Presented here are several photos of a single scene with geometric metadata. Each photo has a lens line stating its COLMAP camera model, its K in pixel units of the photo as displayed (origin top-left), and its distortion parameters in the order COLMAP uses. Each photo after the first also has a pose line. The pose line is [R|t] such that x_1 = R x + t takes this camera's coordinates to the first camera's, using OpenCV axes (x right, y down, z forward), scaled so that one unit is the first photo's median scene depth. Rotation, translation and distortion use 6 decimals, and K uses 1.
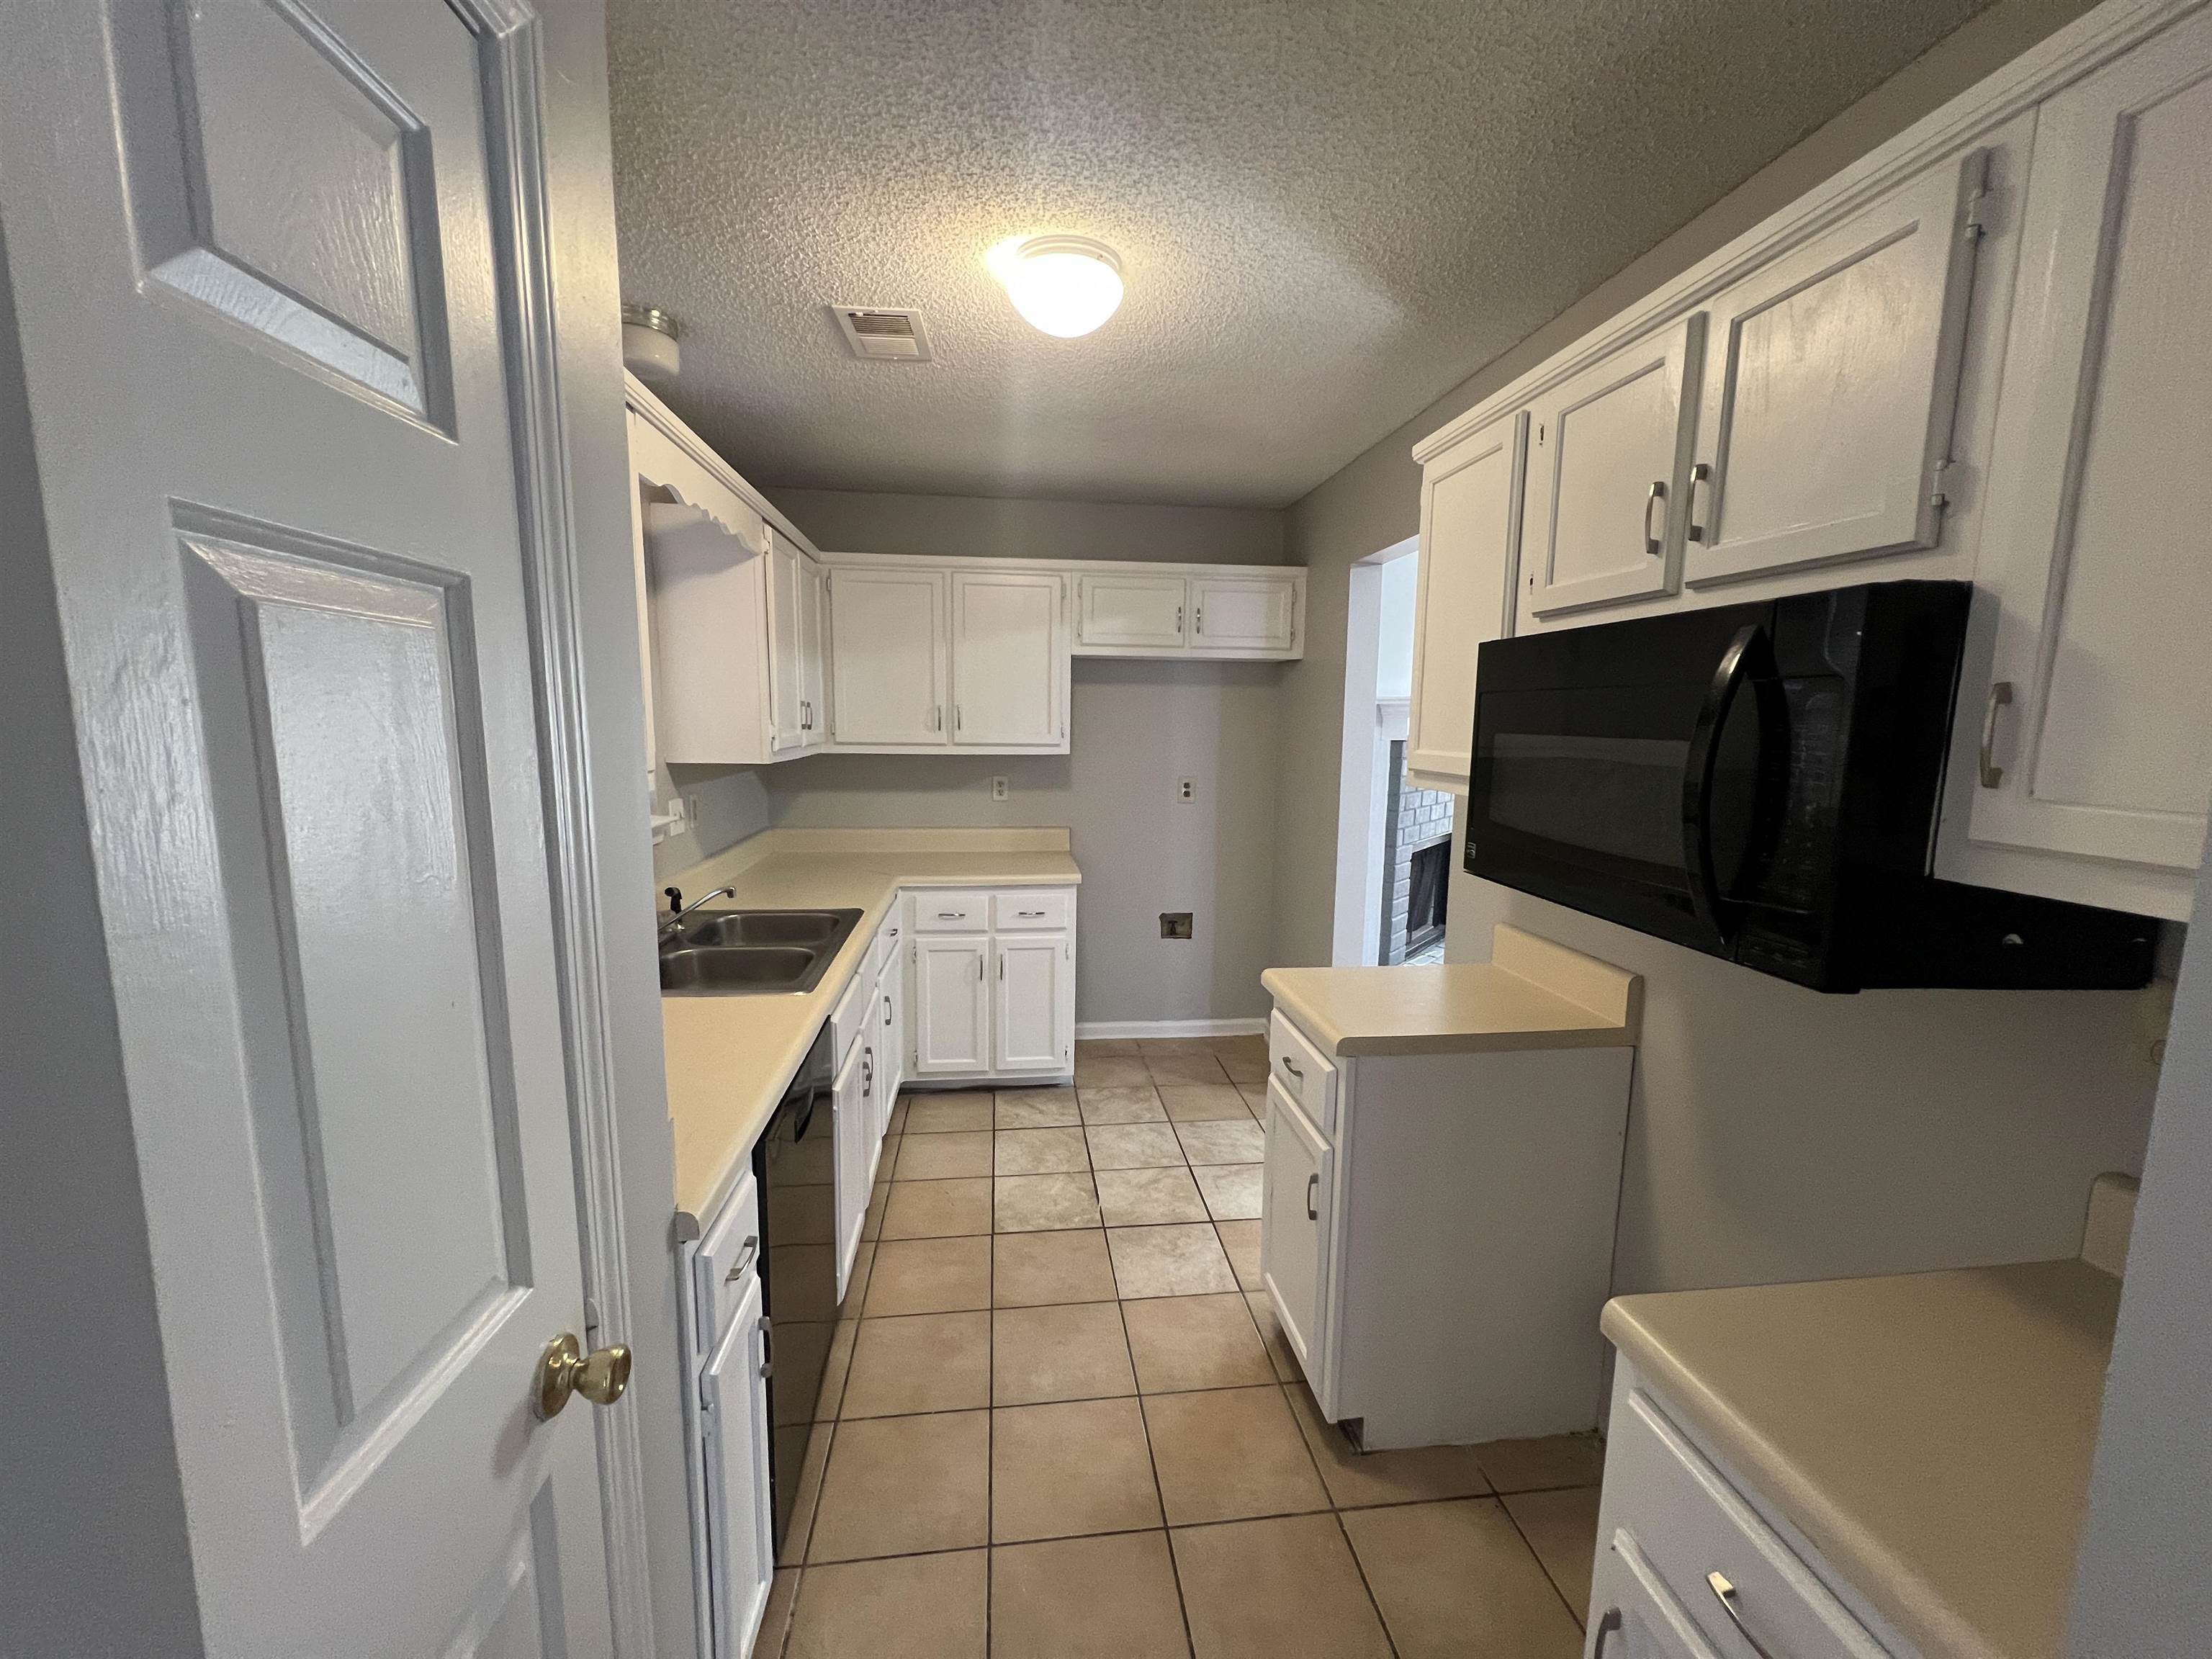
lens RADIAL K [[885.1, 0, 1102.4], [0, 885.1, 826.8], [0, 0, 1]] dist [0.001432, 0.000100]
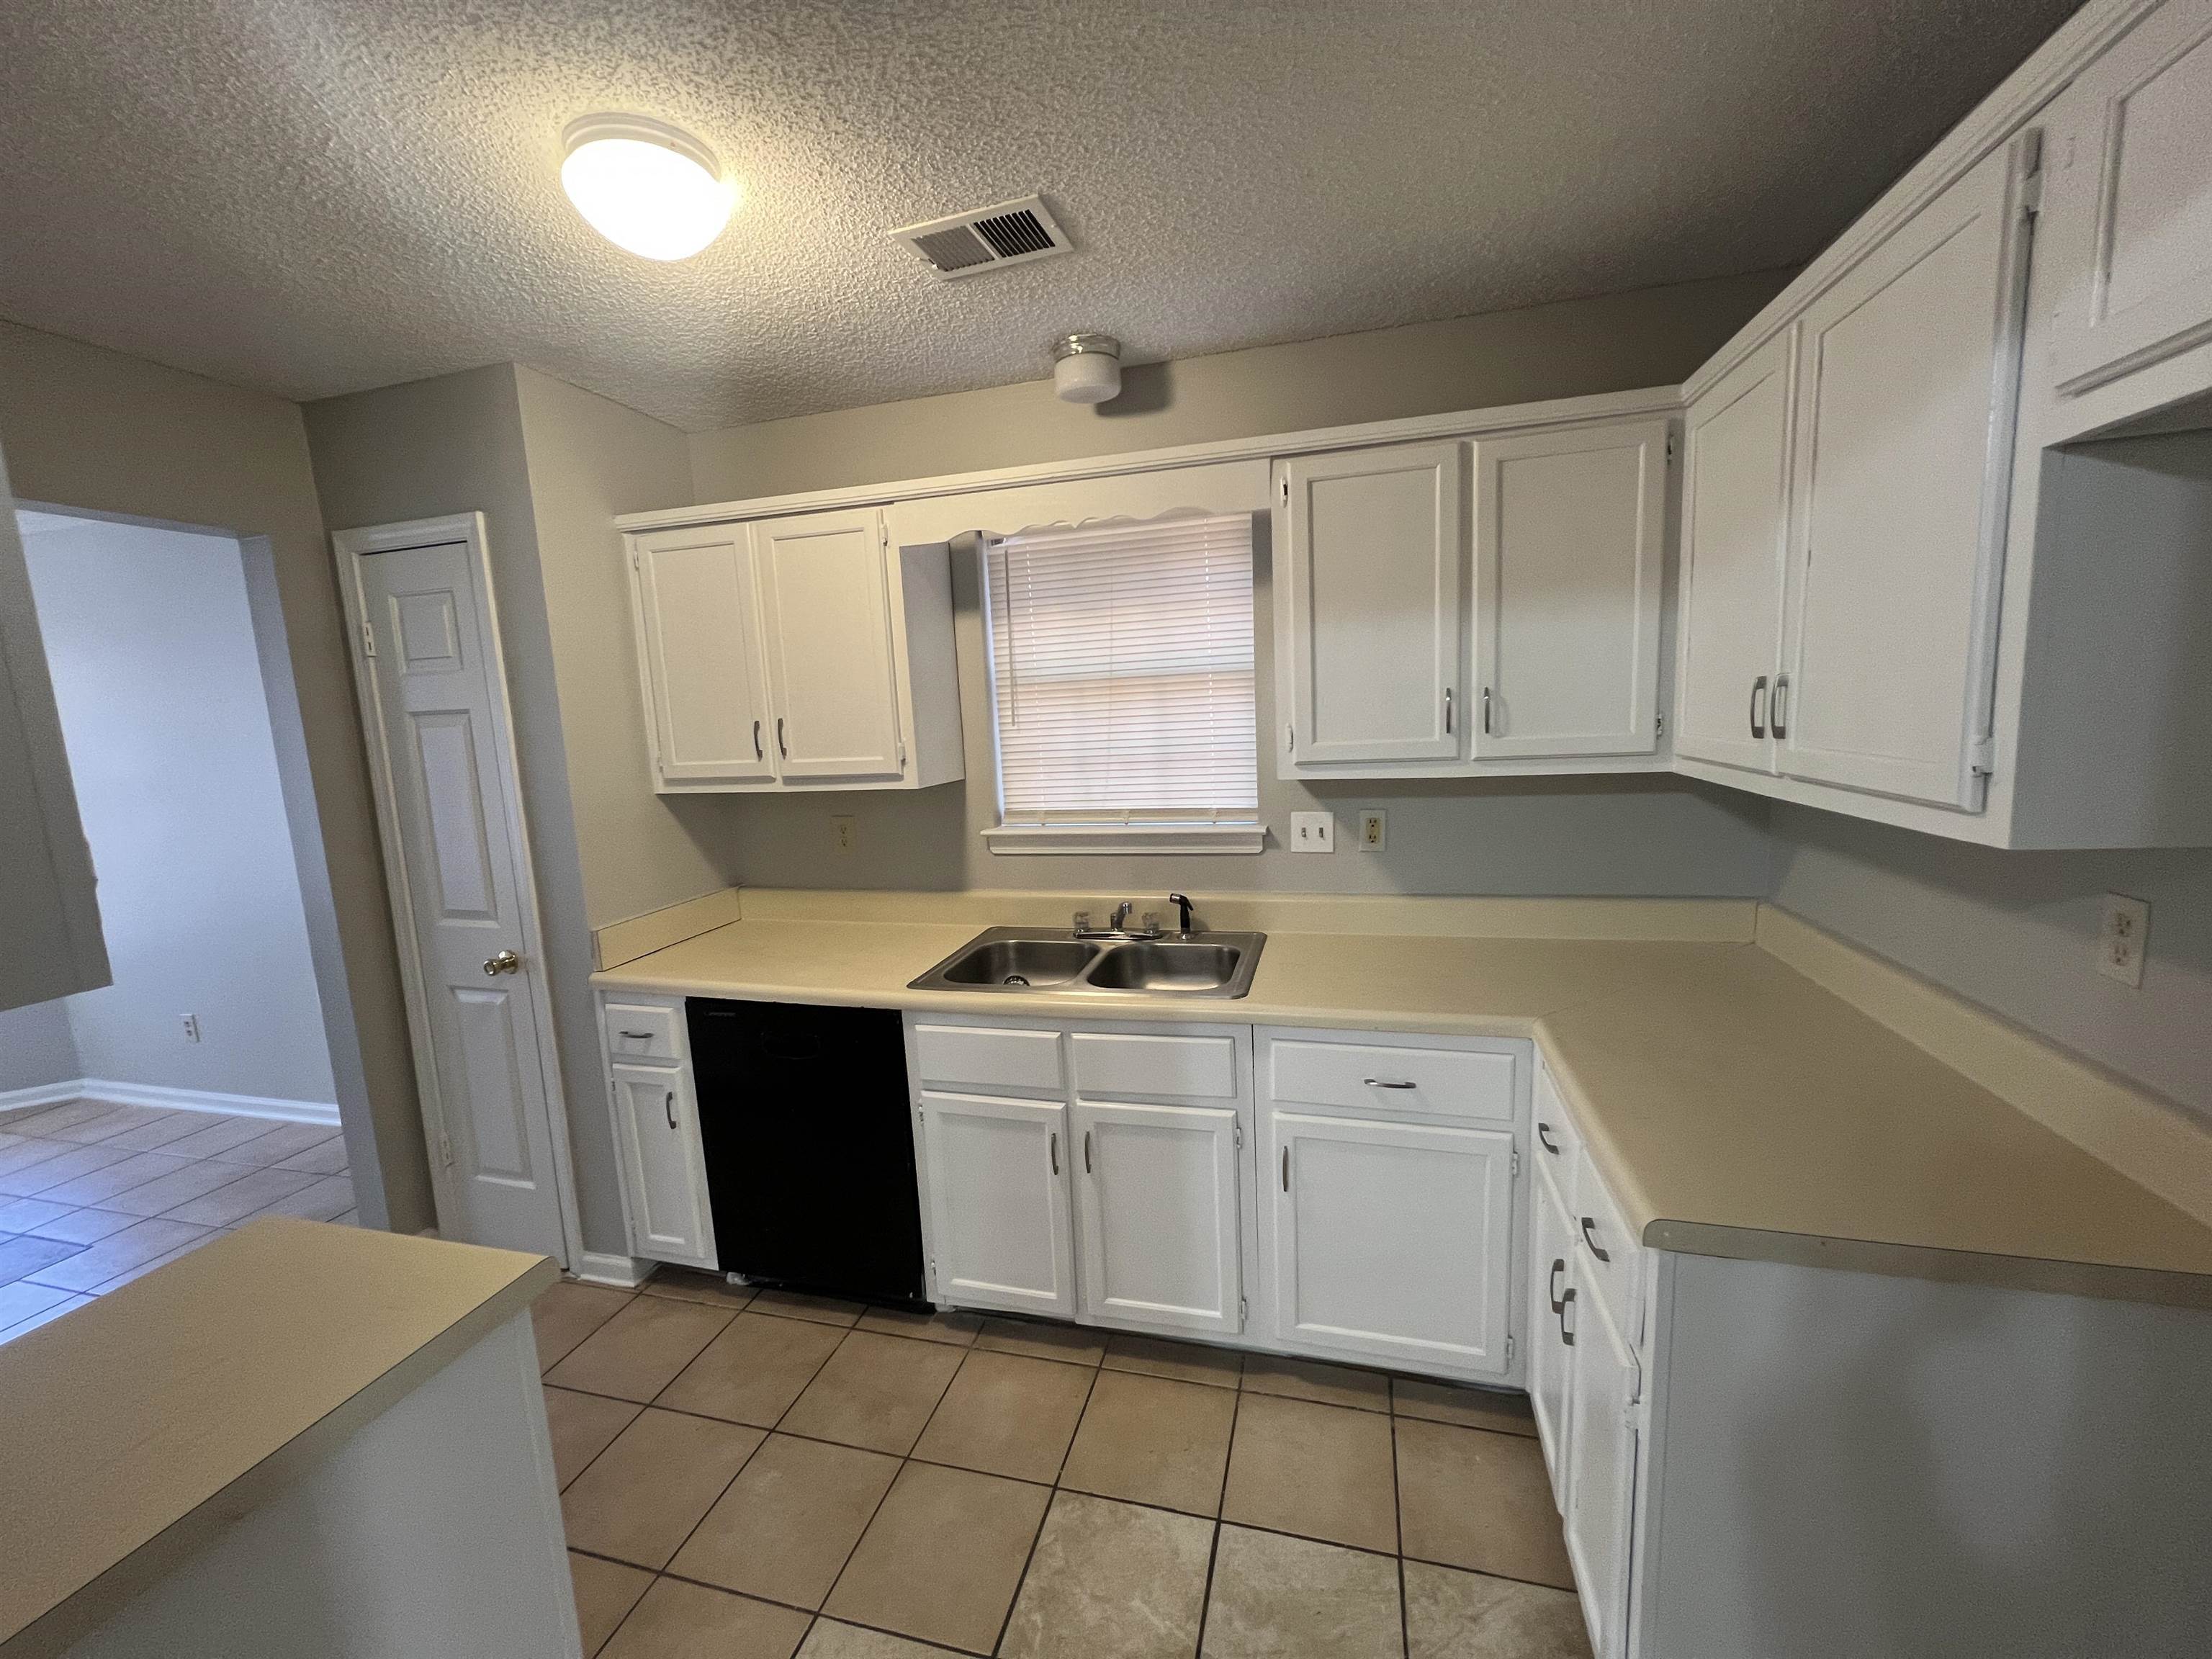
lens RADIAL K [[885.1, 0, 1103.3], [0, 885.1, 835.4], [0, 0, 1]] dist [0.001432, 0.000100]
pose [[-0.372814, 0.137983, -0.917589, 0.406158], [-0.079666, 0.980471, 0.179807, -0.154136], [0.924480, 0.140135, -0.354541, 1.169031]]
